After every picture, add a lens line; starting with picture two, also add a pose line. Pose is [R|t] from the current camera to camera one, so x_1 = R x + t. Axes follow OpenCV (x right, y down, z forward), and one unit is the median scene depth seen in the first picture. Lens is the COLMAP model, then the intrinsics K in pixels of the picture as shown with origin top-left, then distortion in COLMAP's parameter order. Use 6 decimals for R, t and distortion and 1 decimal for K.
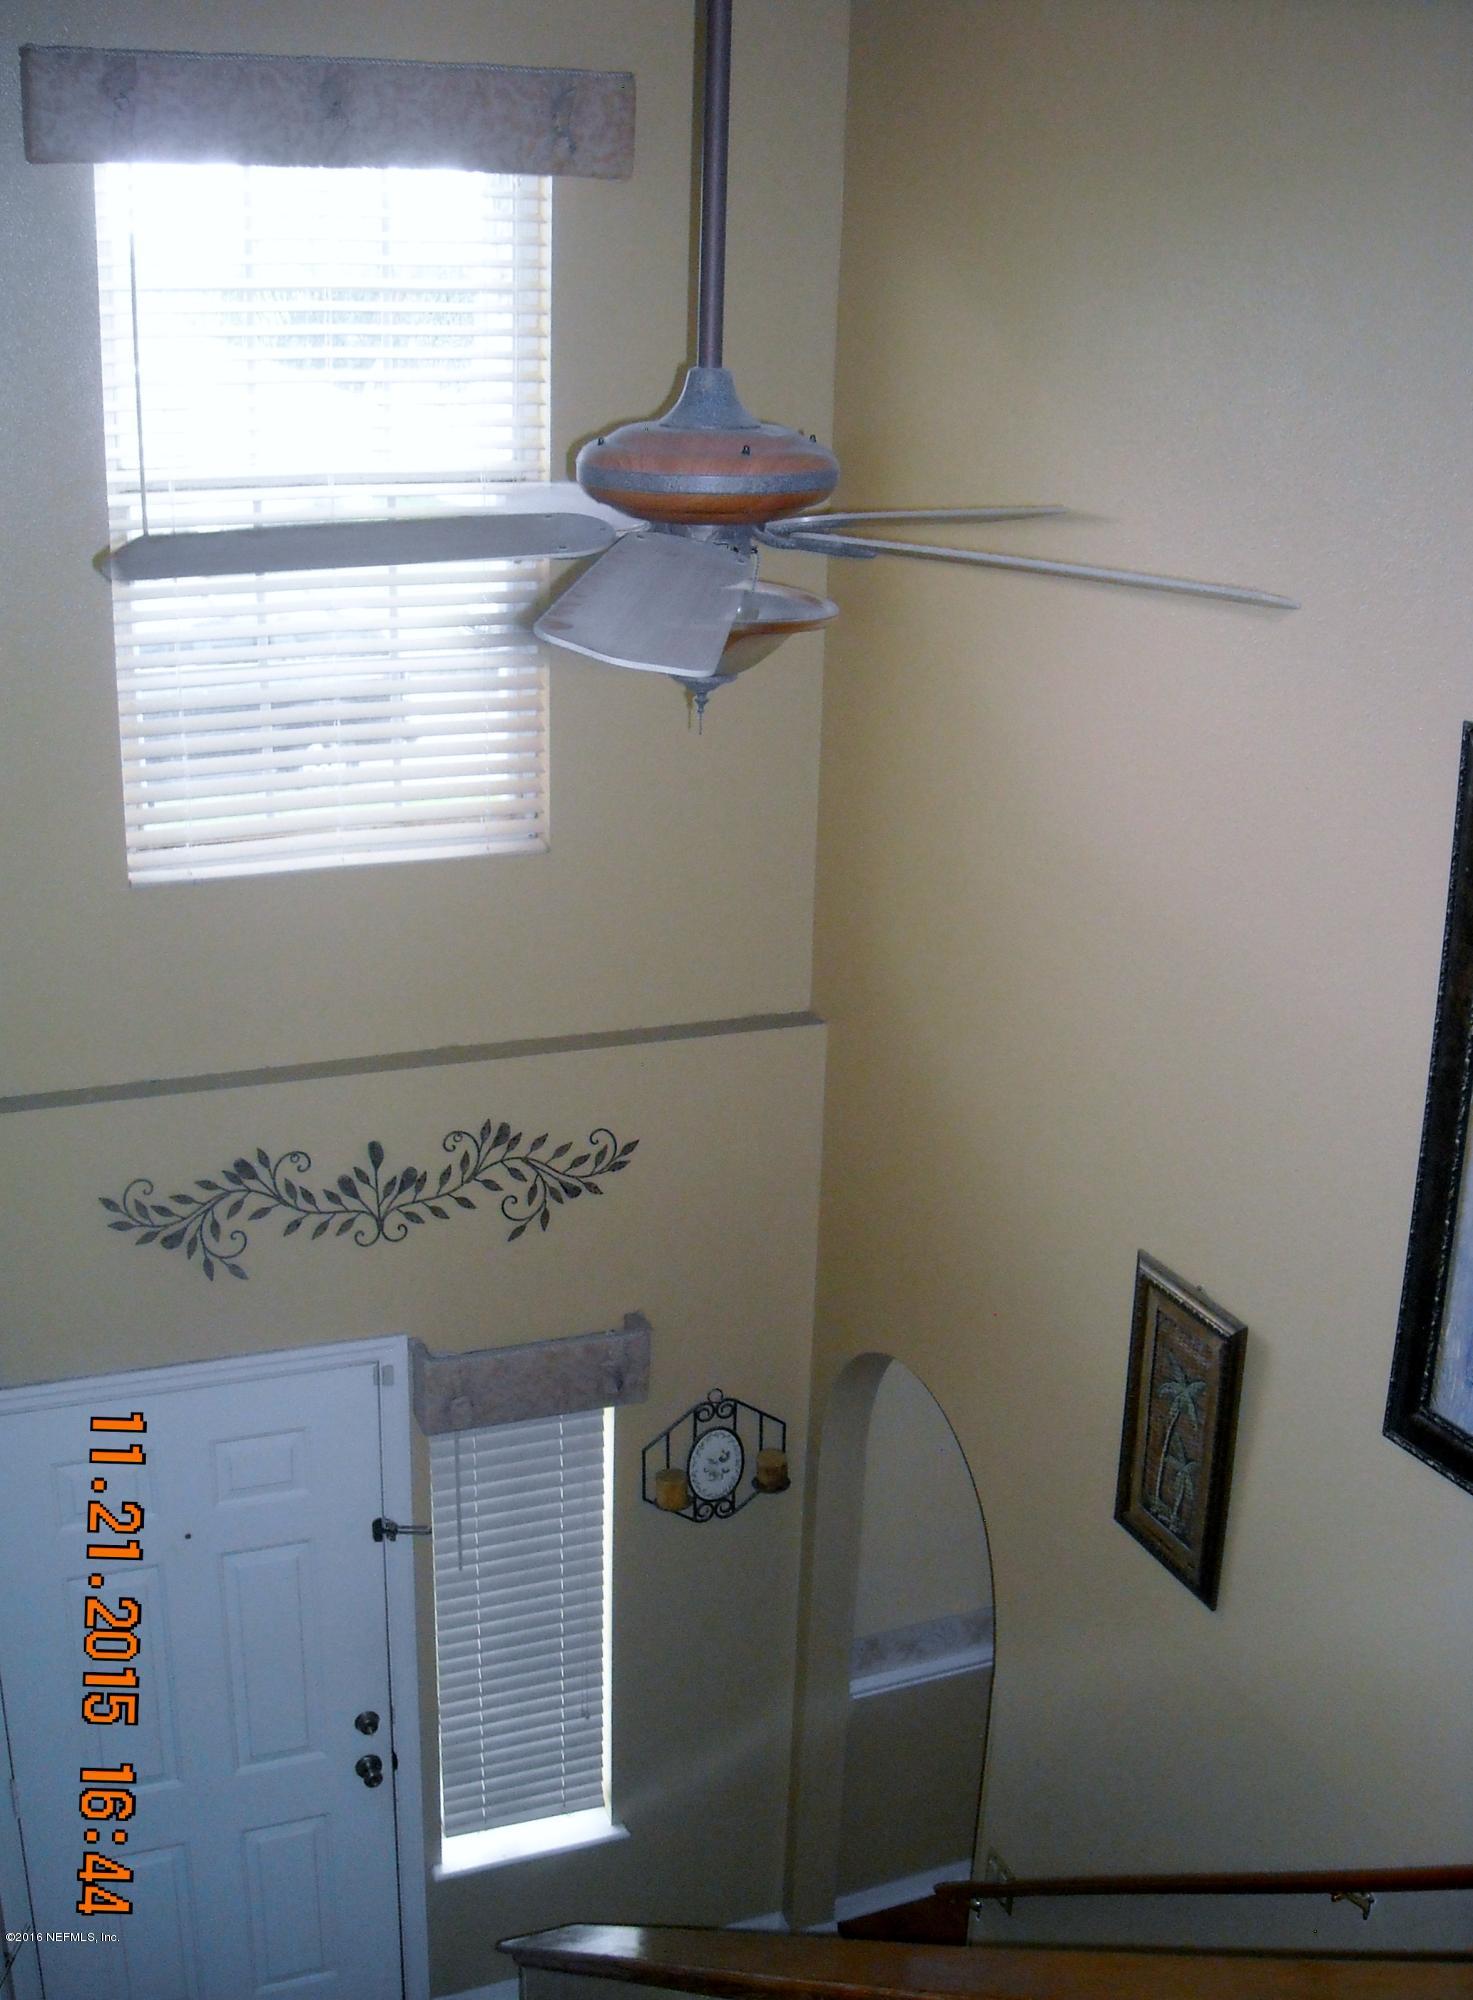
lens RADIAL K [[2094.6, 0, 736.5], [0, 2094.6, 1000.0], [0, 0, 1]] dist [-0.197753, 0.122552]
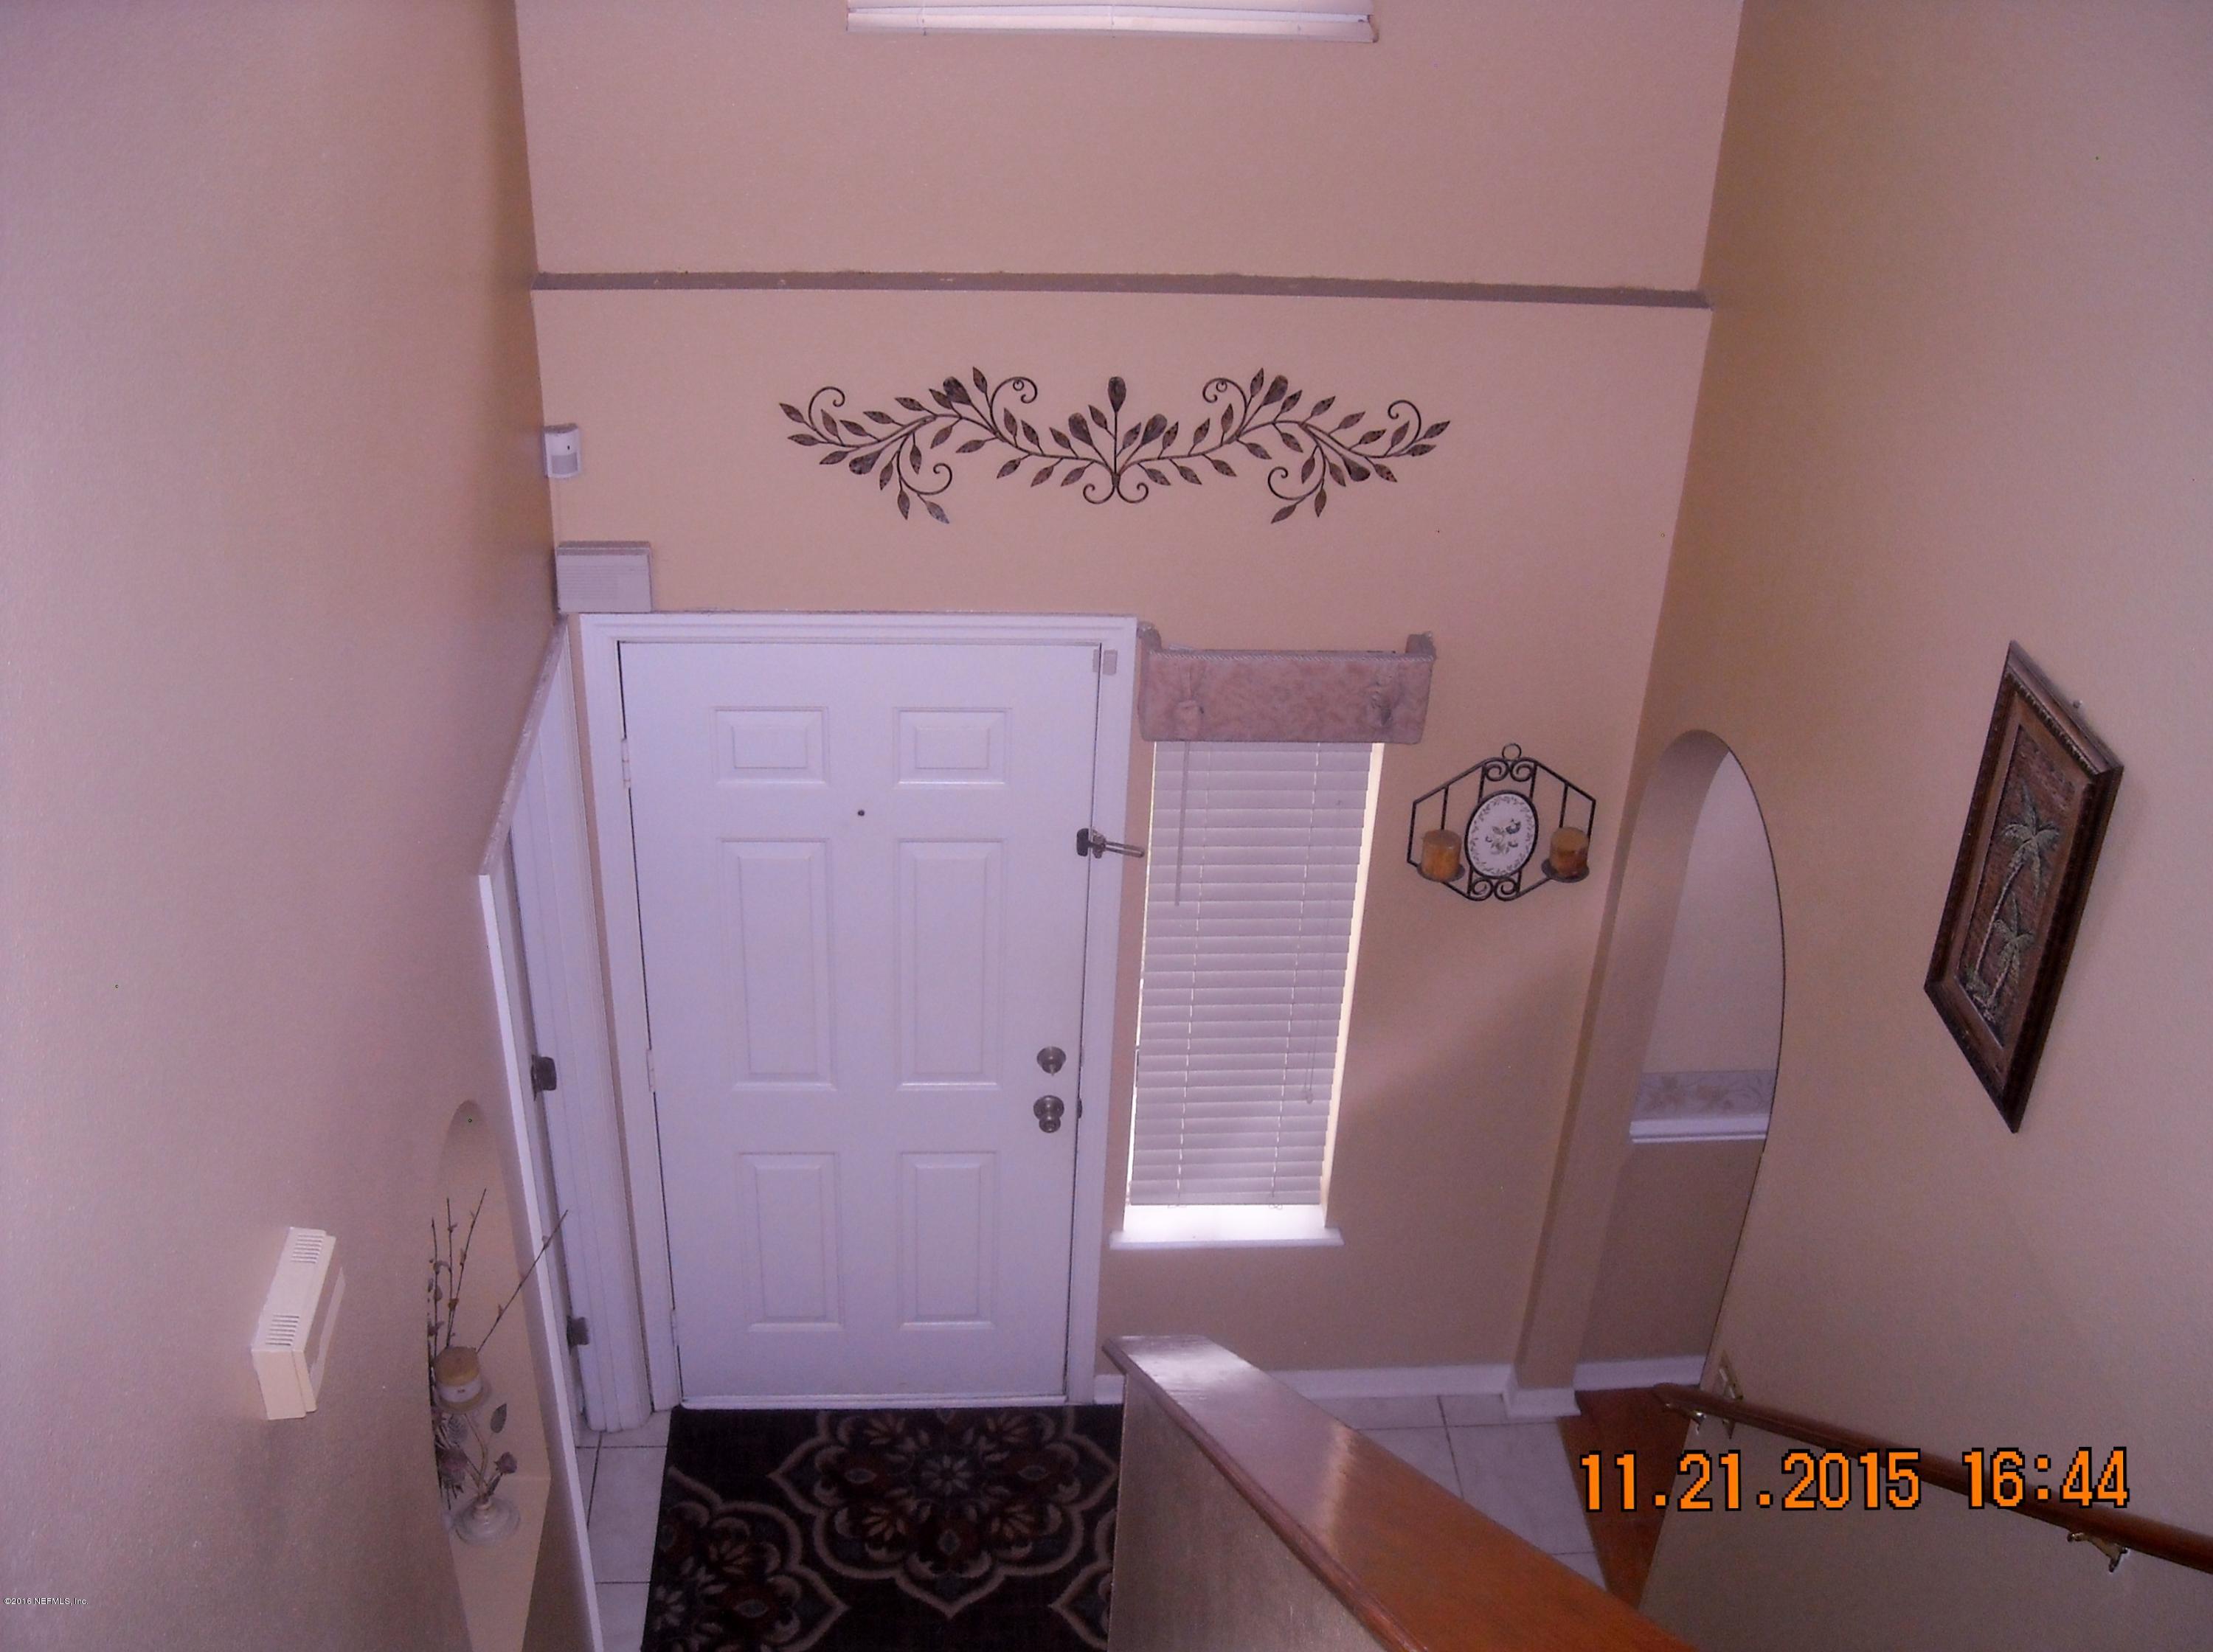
lens RADIAL K [[2290.1, 0, 1106.5], [0, 2290.1, 826.0], [0, 0, 1]] dist [-0.185468, 0.121684]
pose [[0.950184, 0.173999, -0.258600, 0.081641], [-0.111589, 0.964585, 0.239006, 0.023916], [0.291029, -0.198243, 0.935950, 0.119047]]
